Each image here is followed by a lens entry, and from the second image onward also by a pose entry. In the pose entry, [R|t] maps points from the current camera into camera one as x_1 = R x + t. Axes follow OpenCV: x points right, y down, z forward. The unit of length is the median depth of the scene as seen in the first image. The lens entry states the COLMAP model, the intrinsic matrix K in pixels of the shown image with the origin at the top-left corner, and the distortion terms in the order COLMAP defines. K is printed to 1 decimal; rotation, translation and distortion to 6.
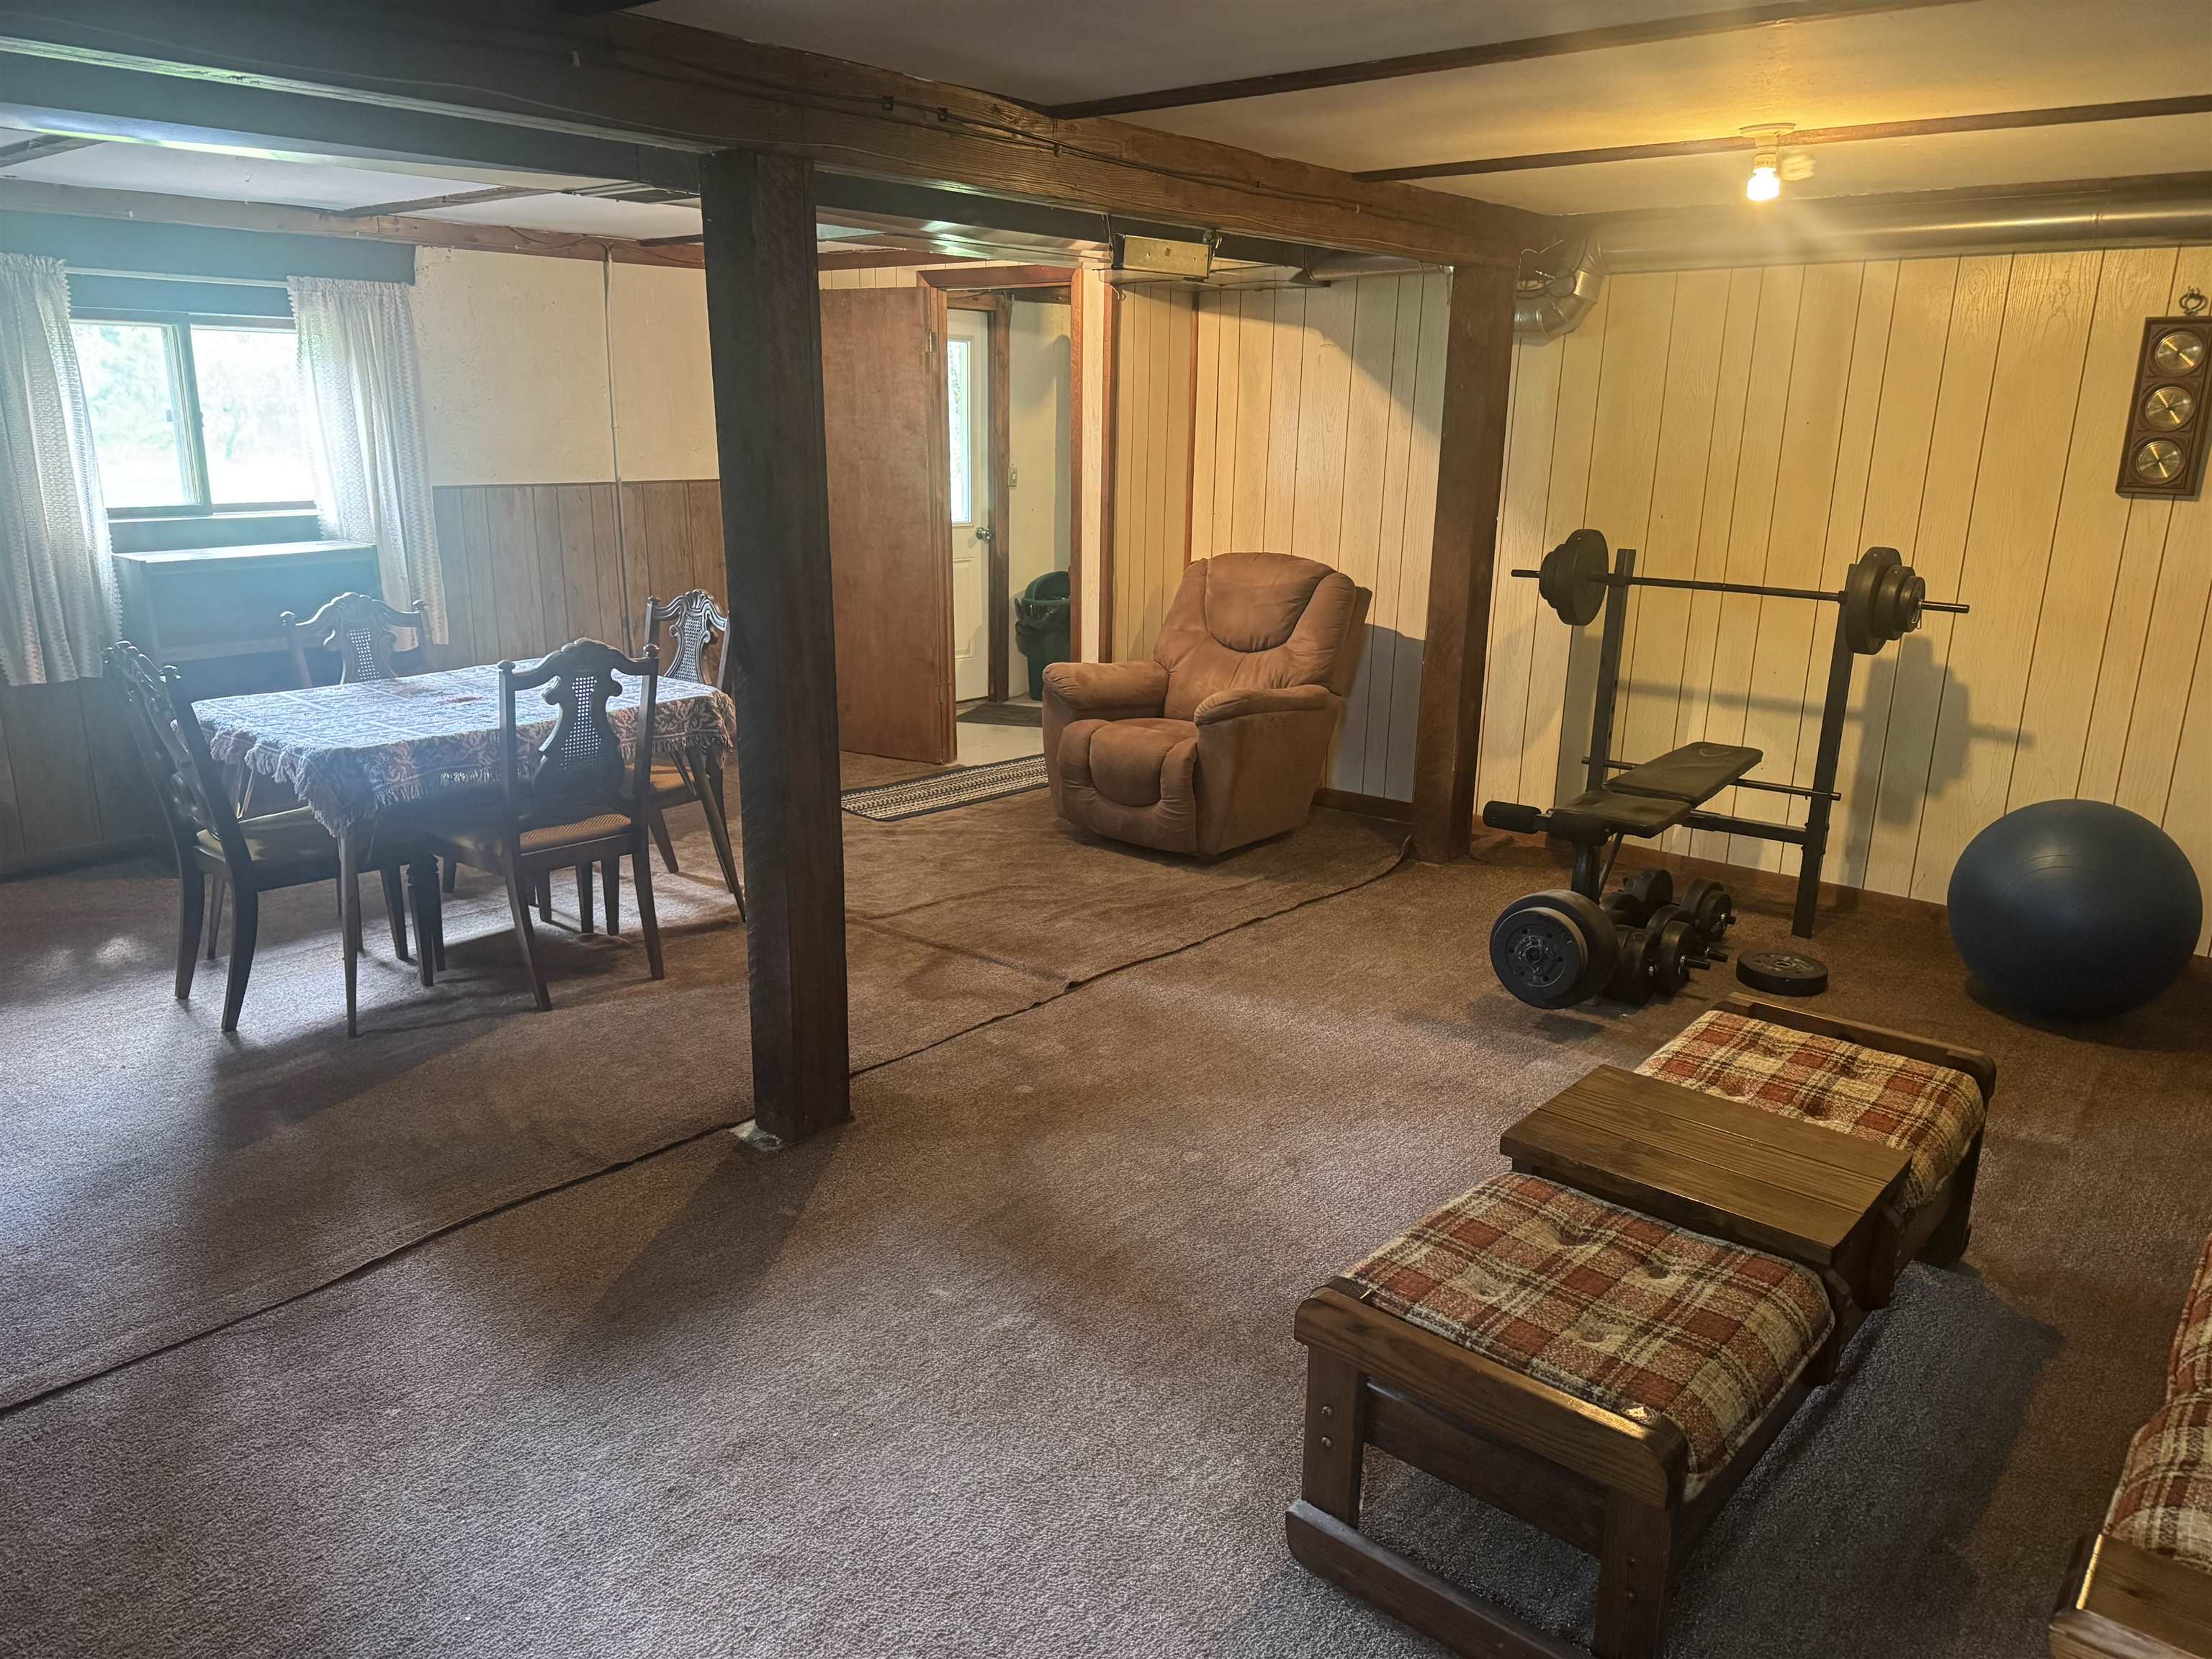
lens RADIAL K [[1568.1, 0, 1100.2], [0, 1568.1, 839.1], [0, 0, 1]] dist [0.127414, -0.195274]
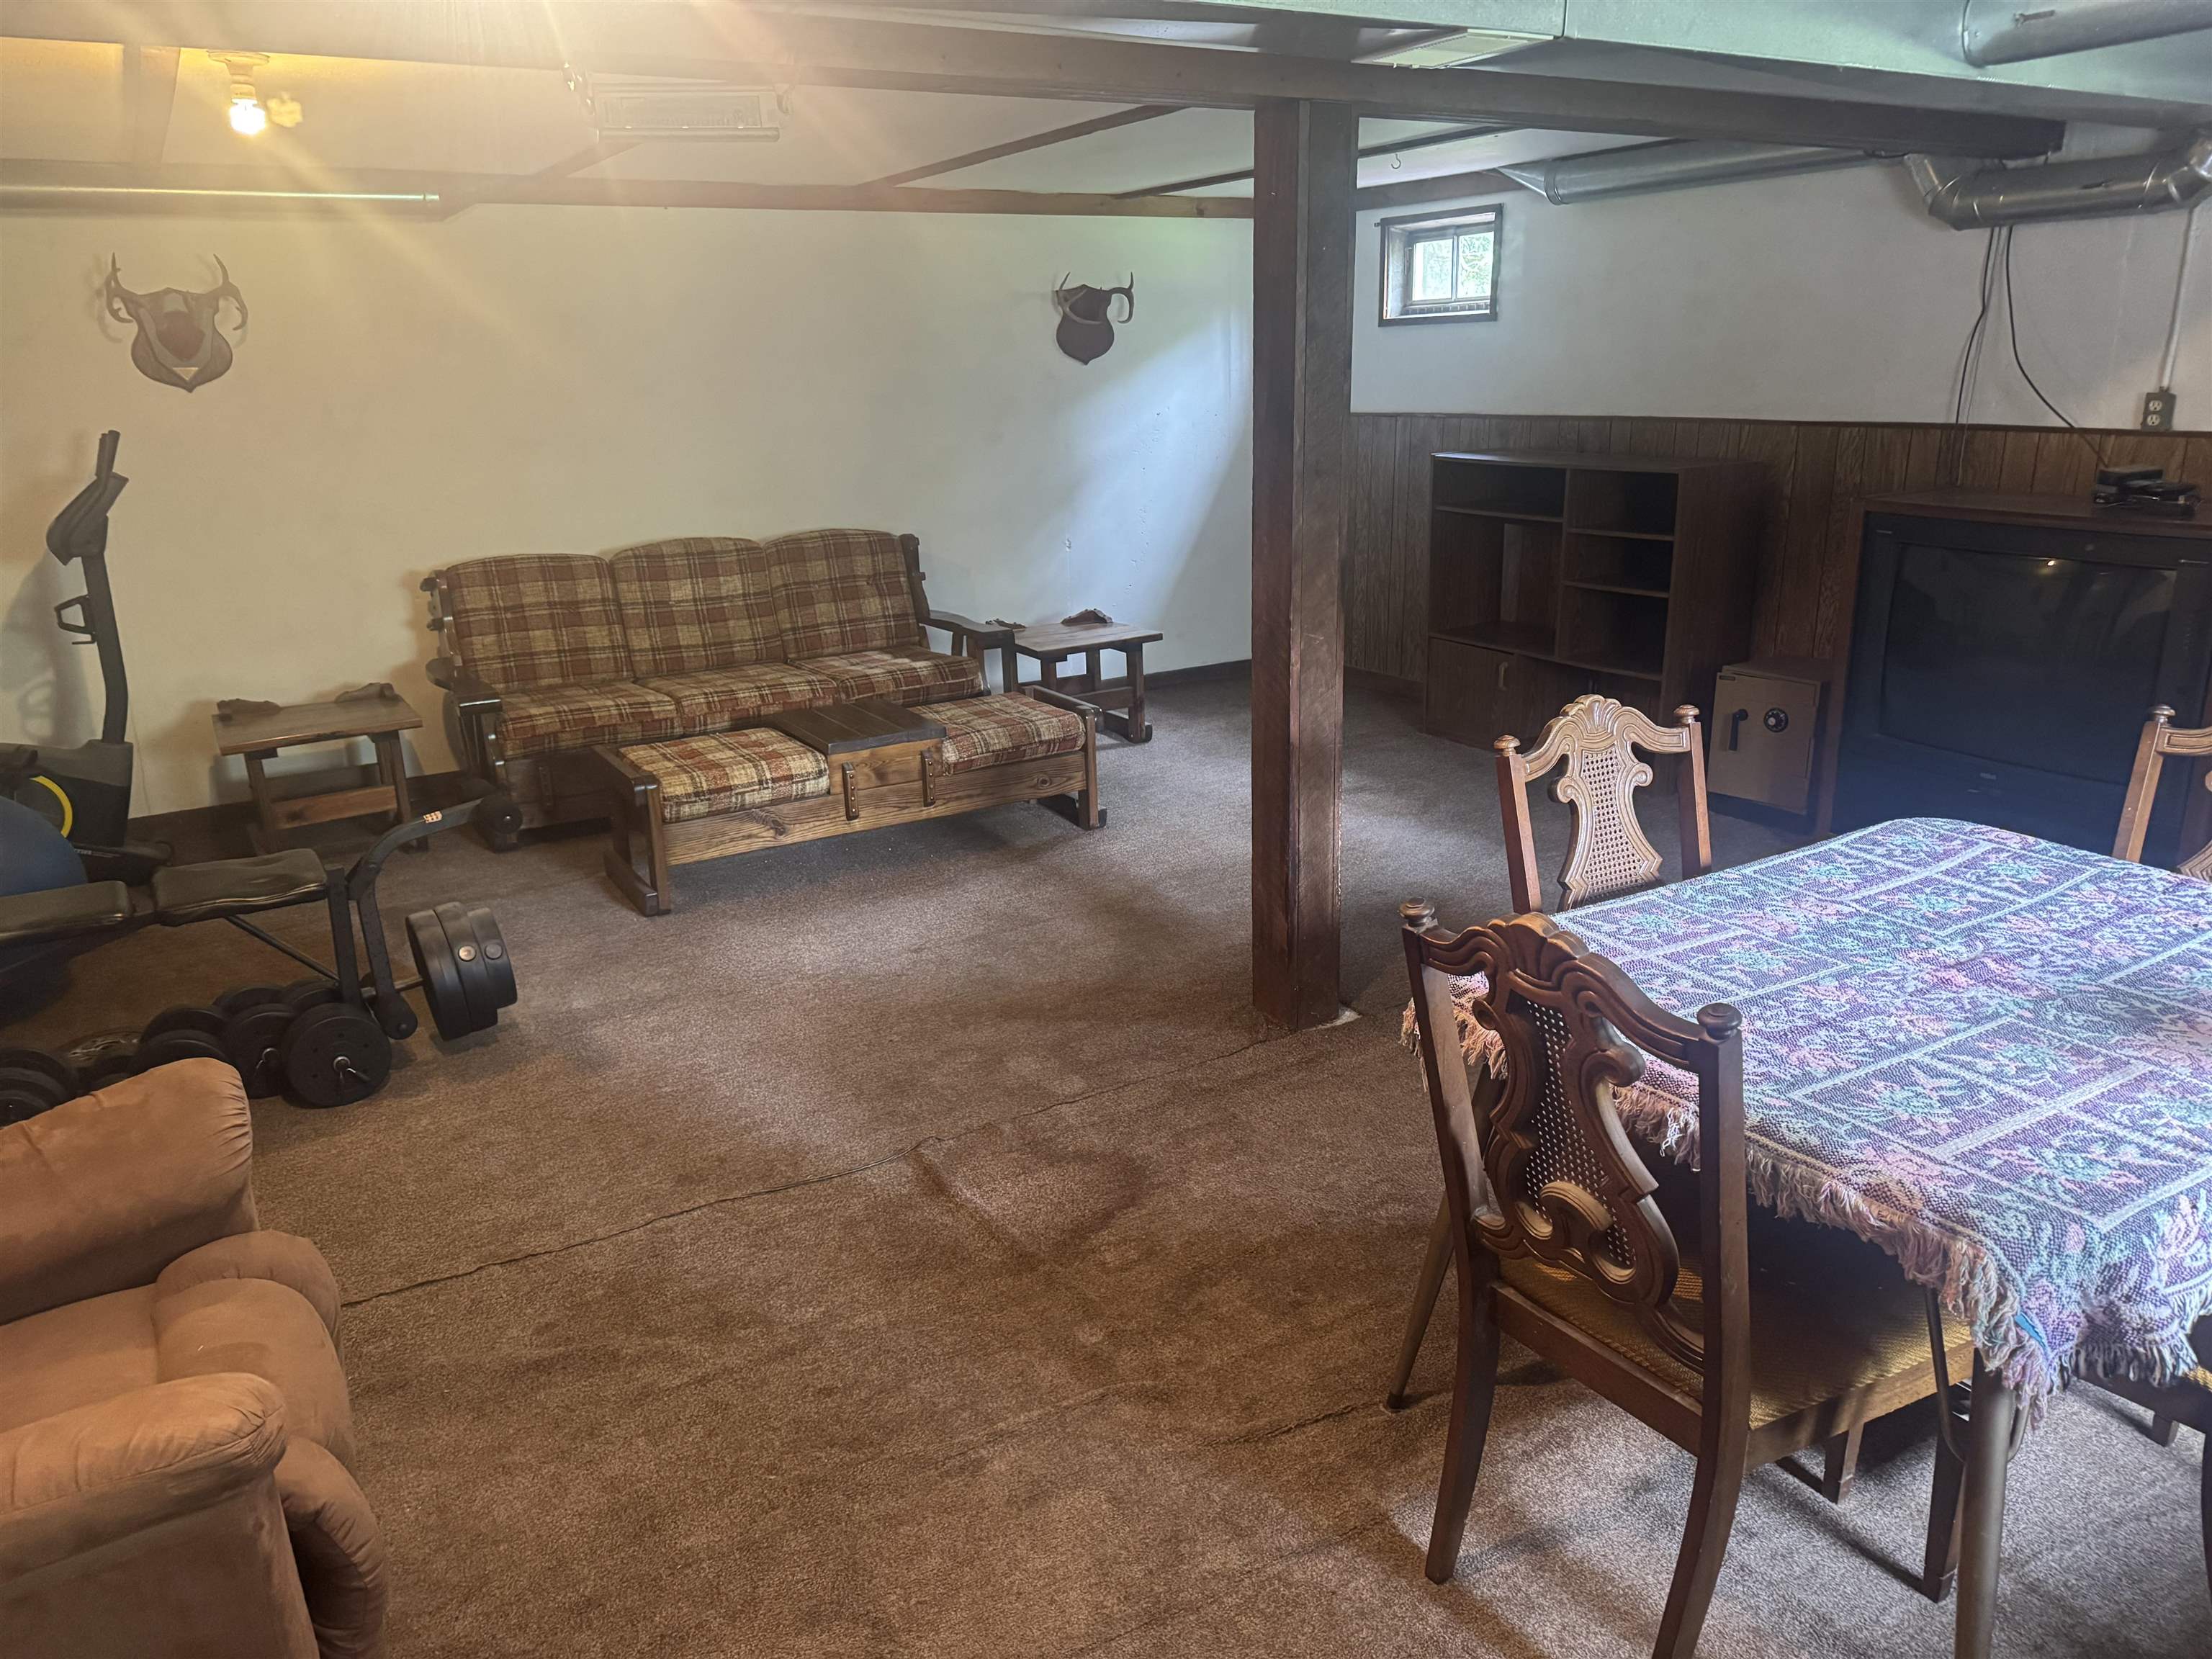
lens RADIAL K [[1568.1, 0, 1100.2], [0, 1568.1, 839.1], [0, 0, 1]] dist [0.127414, -0.195274]
pose [[-0.946999, -0.089322, 0.308569, -0.377569], [0.096181, 0.837658, 0.537661, -0.506481], [-0.306500, 0.538842, -0.784670, 1.798838]]
